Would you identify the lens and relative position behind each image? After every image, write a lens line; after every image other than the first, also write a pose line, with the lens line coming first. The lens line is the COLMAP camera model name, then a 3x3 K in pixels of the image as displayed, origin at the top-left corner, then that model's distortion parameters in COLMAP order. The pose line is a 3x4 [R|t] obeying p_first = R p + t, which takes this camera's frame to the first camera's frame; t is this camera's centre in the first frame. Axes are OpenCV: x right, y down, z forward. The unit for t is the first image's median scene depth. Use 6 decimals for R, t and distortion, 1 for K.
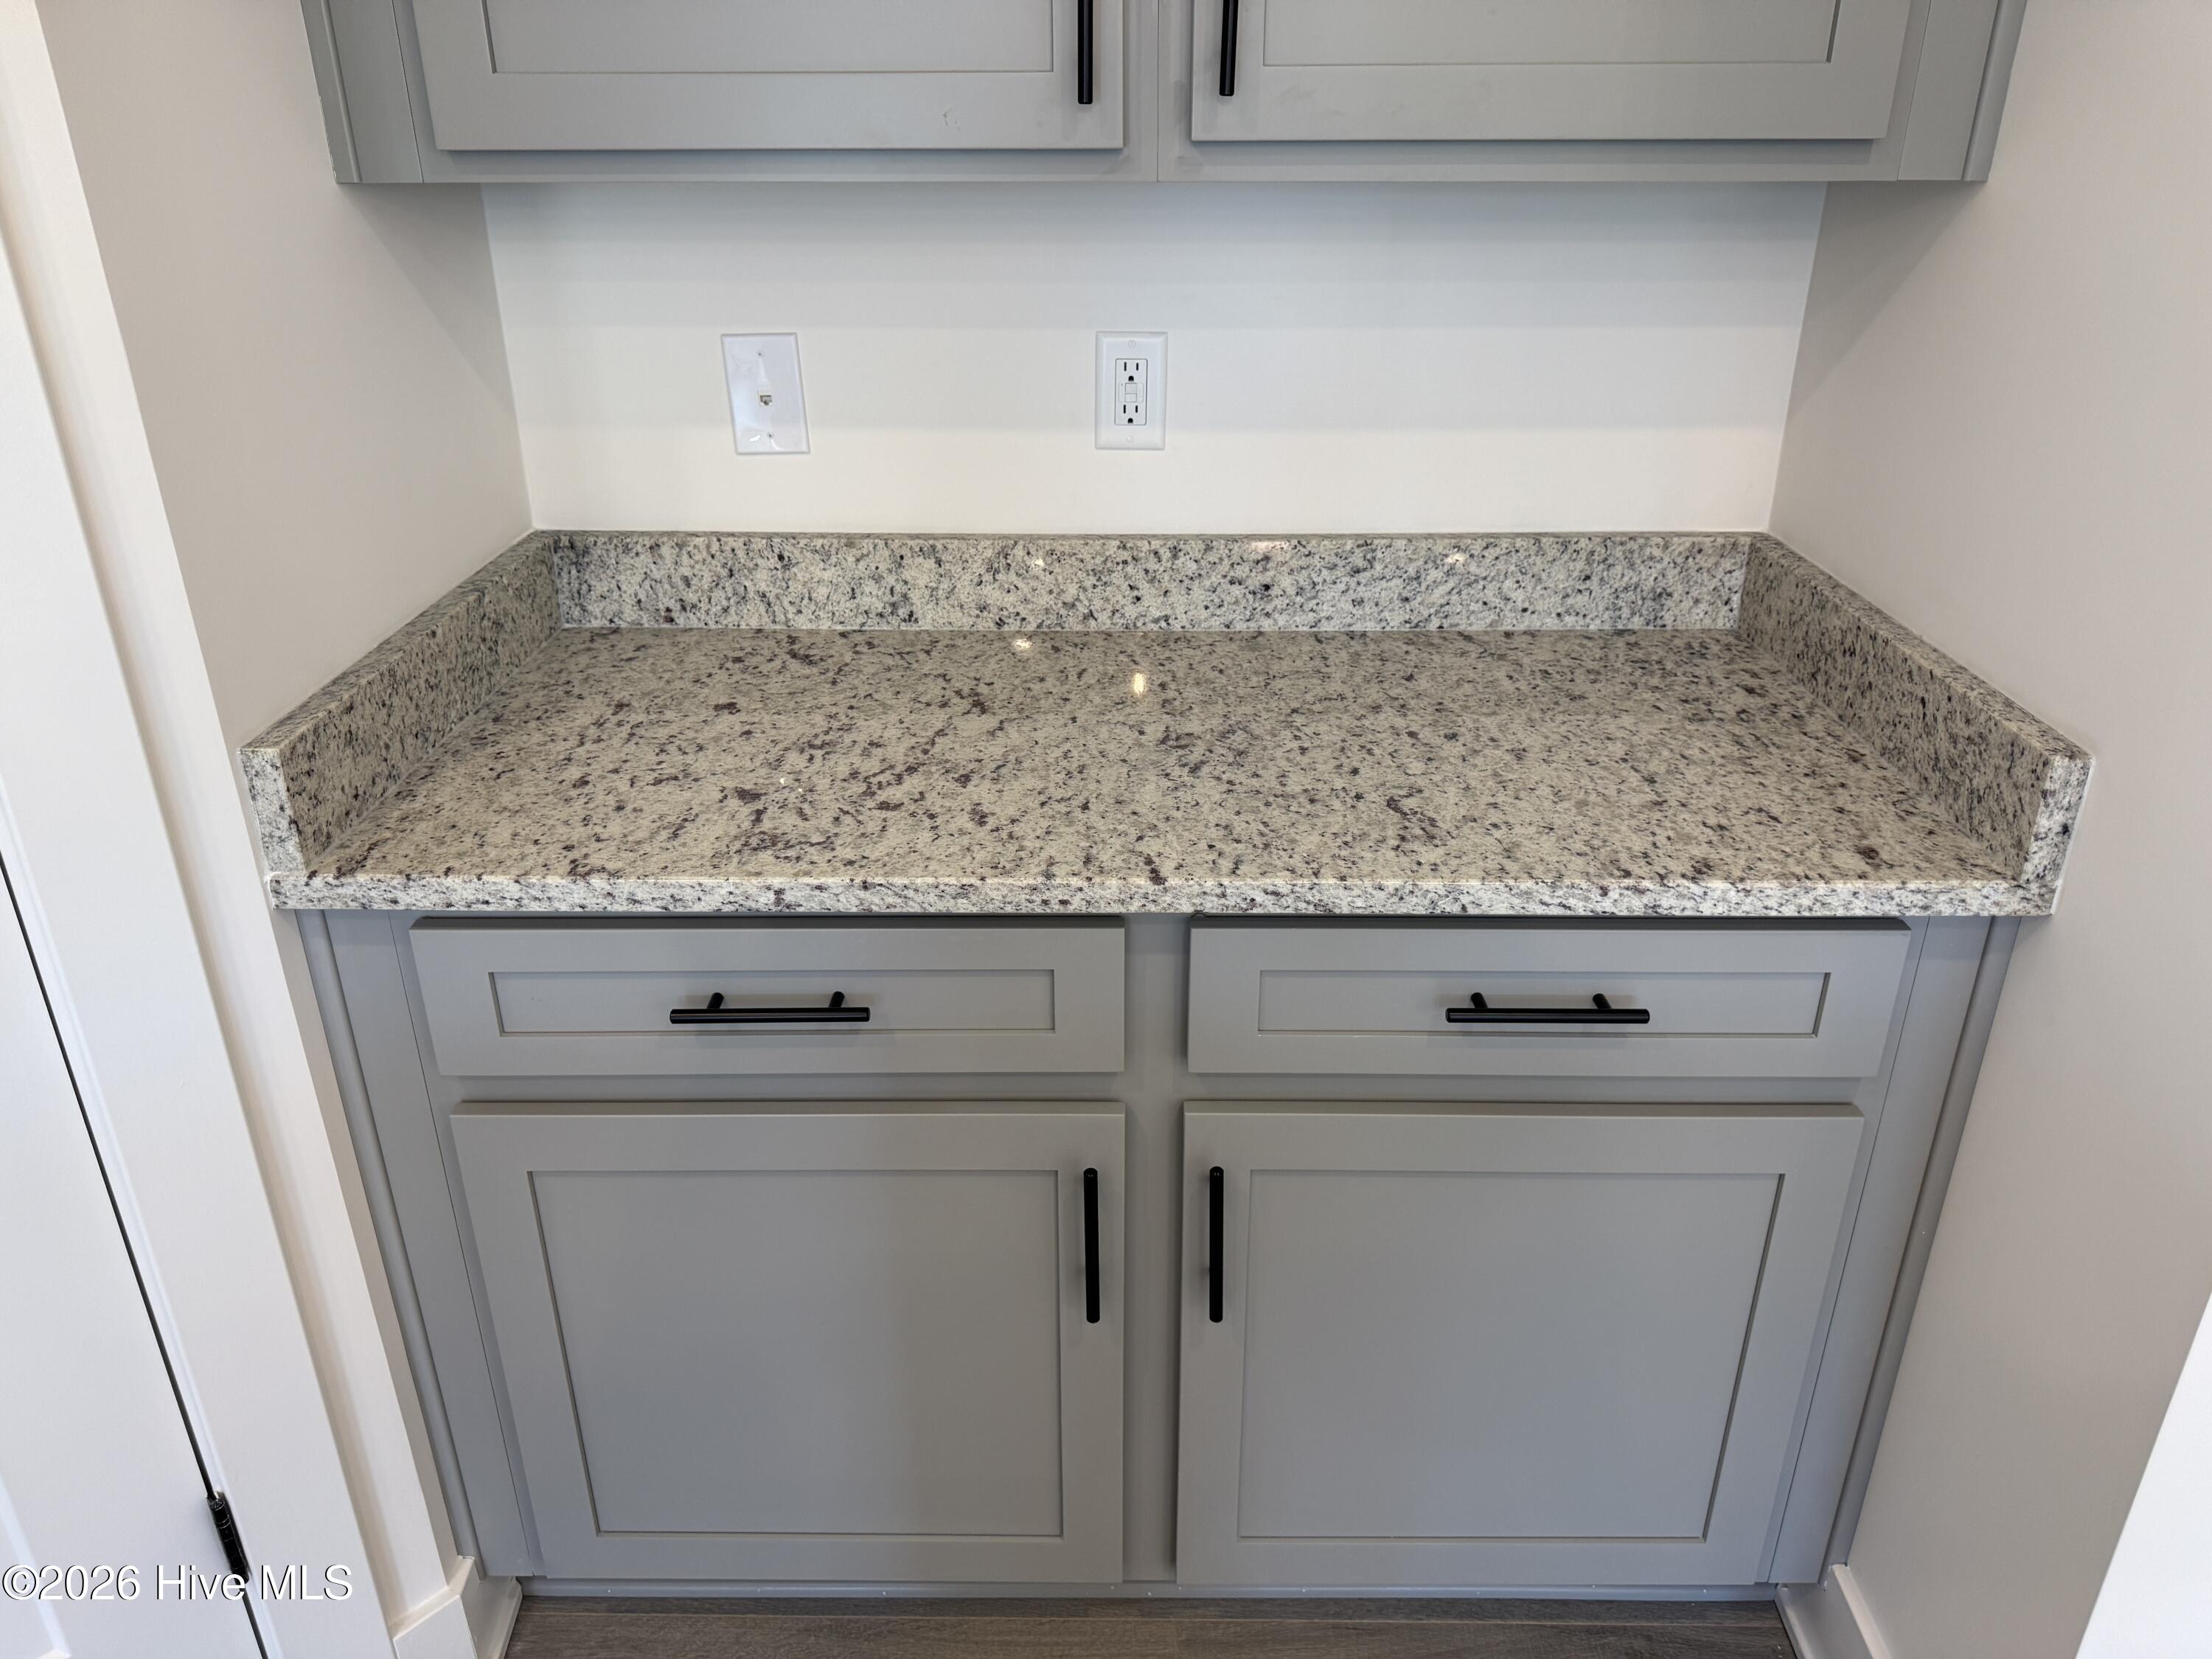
lens RADIAL K [[1573.7, 0, 1101.9], [0, 1573.7, 841.4], [0, 0, 1]] dist [0.033053, -0.046634]
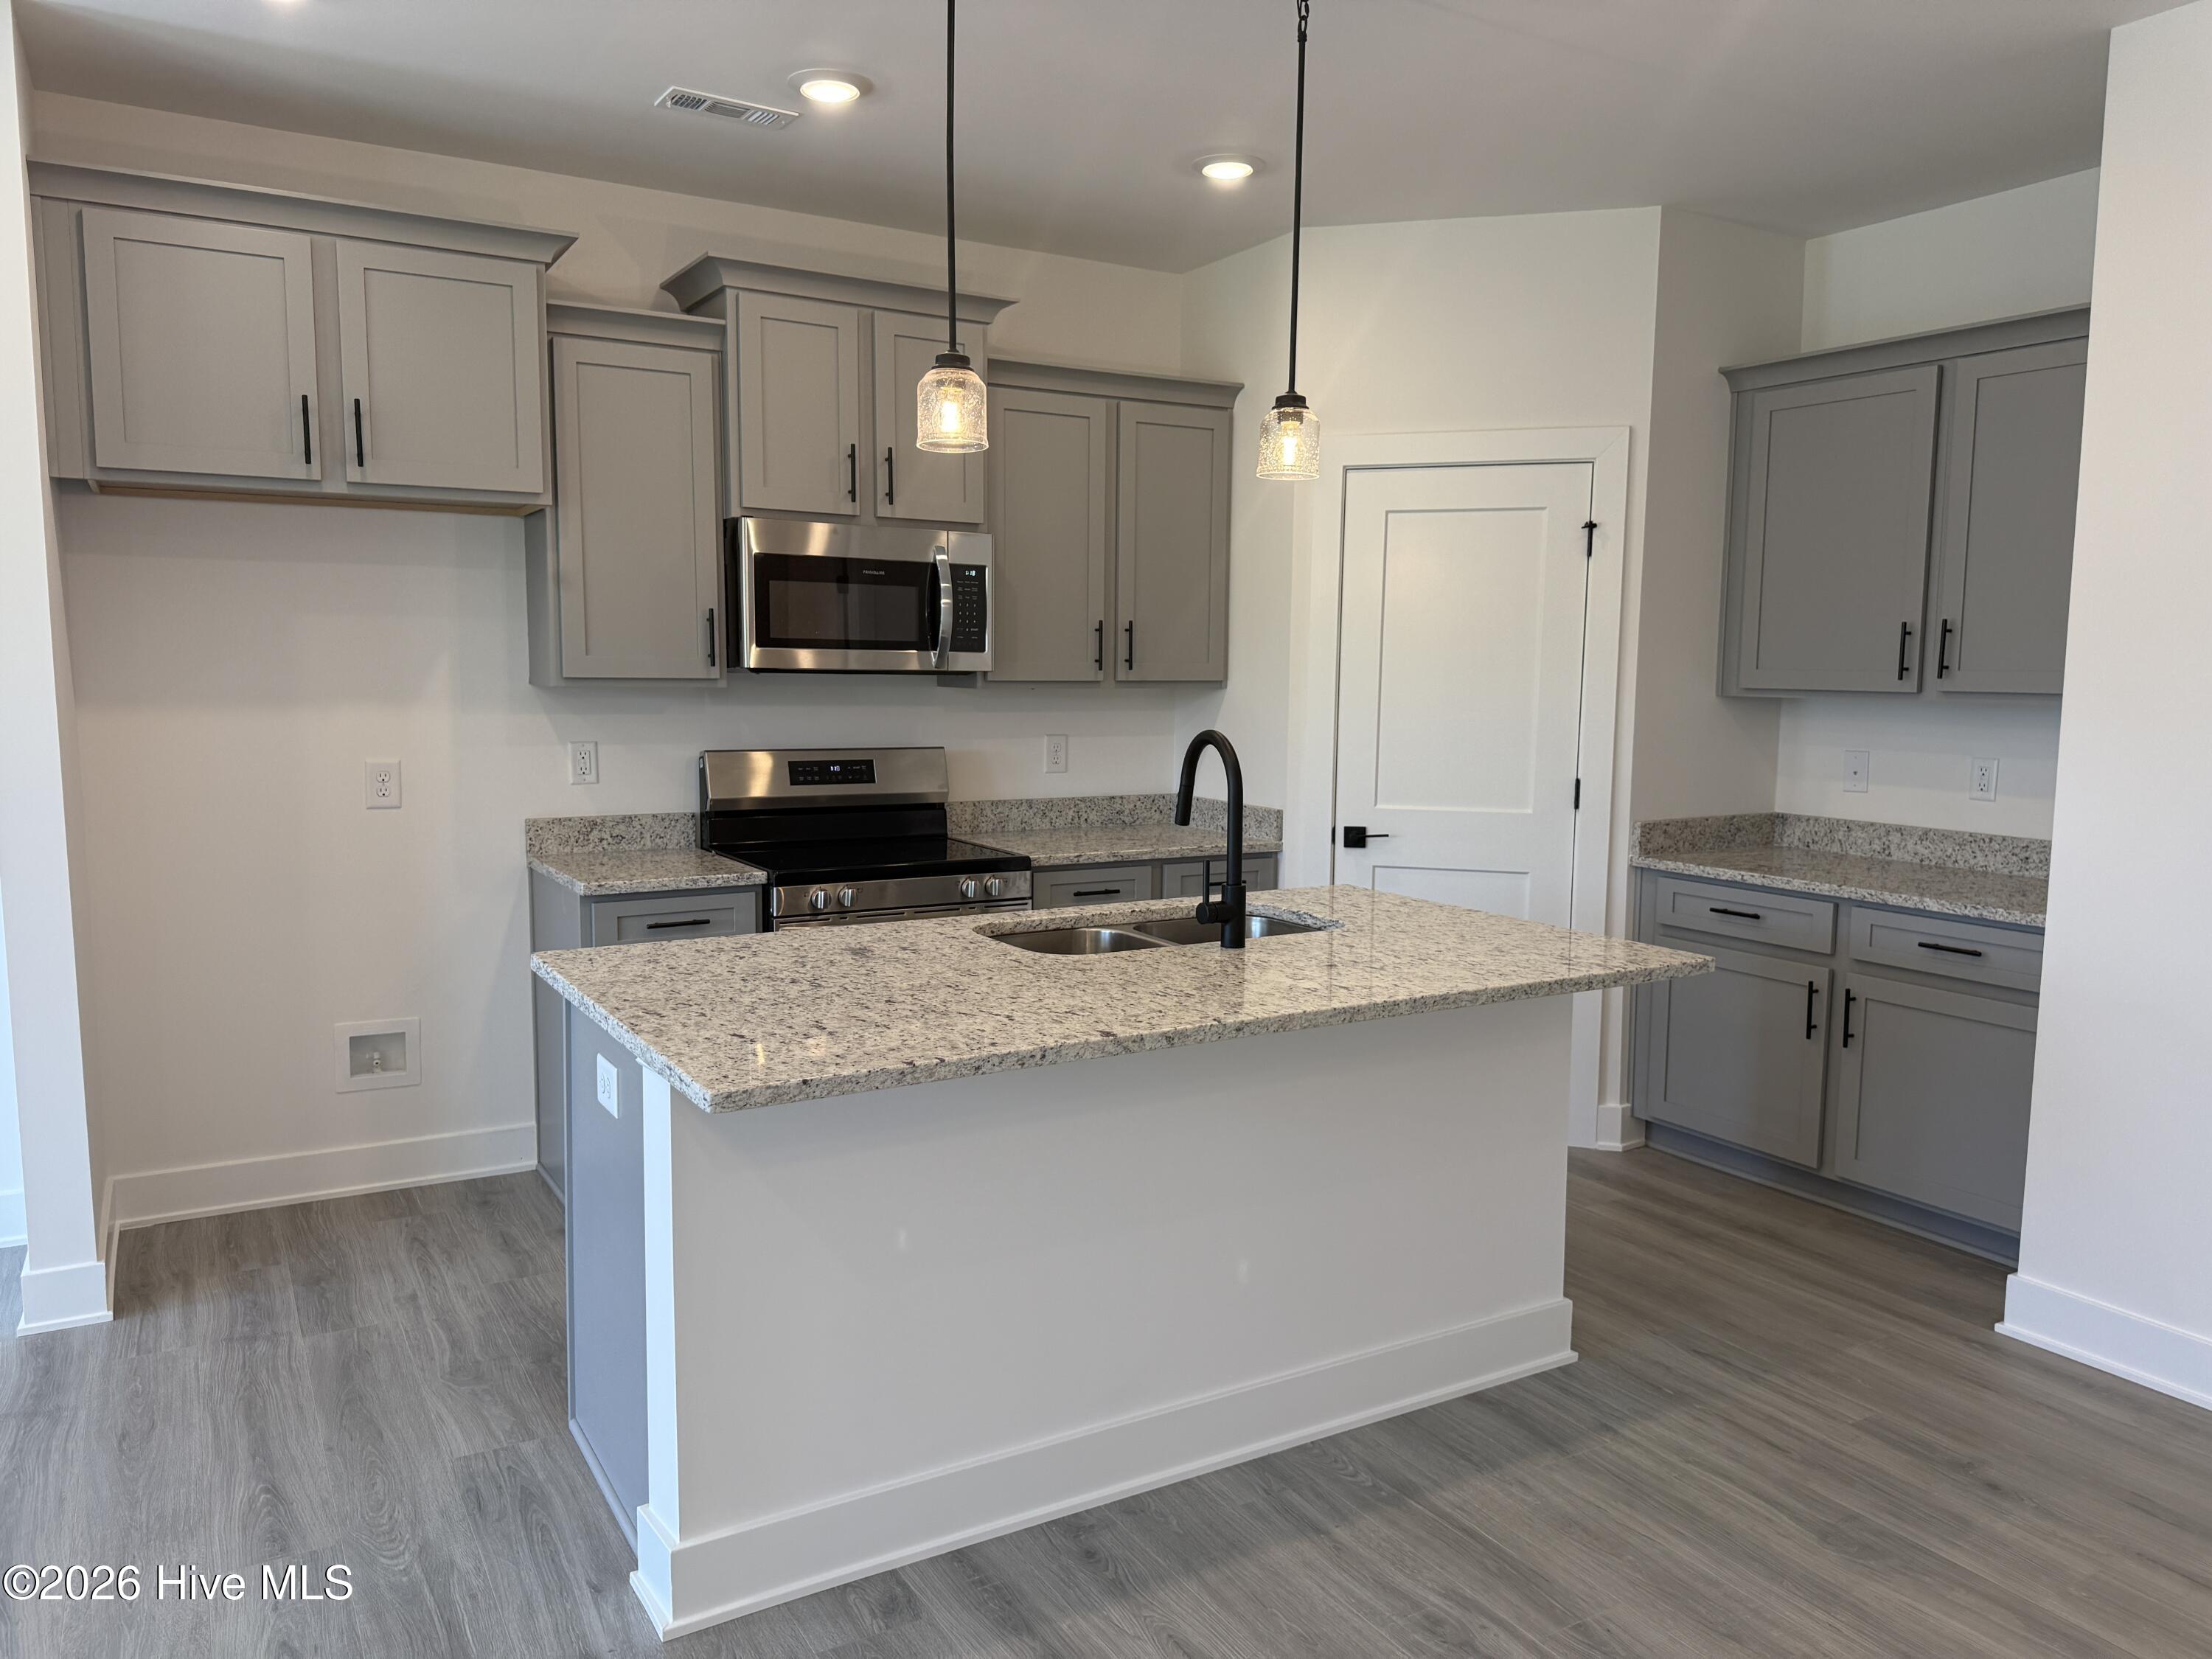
lens RADIAL K [[1573.7, 0, 1095.0], [0, 1573.7, 845.2], [0, 0, 1]] dist [0.033053, -0.046634]
pose [[0.516040, 0.105994, -0.849981, 1.885704], [-0.371136, 0.921999, -0.110349, 0.822468], [0.771985, 0.372403, 0.515127, -1.831318]]
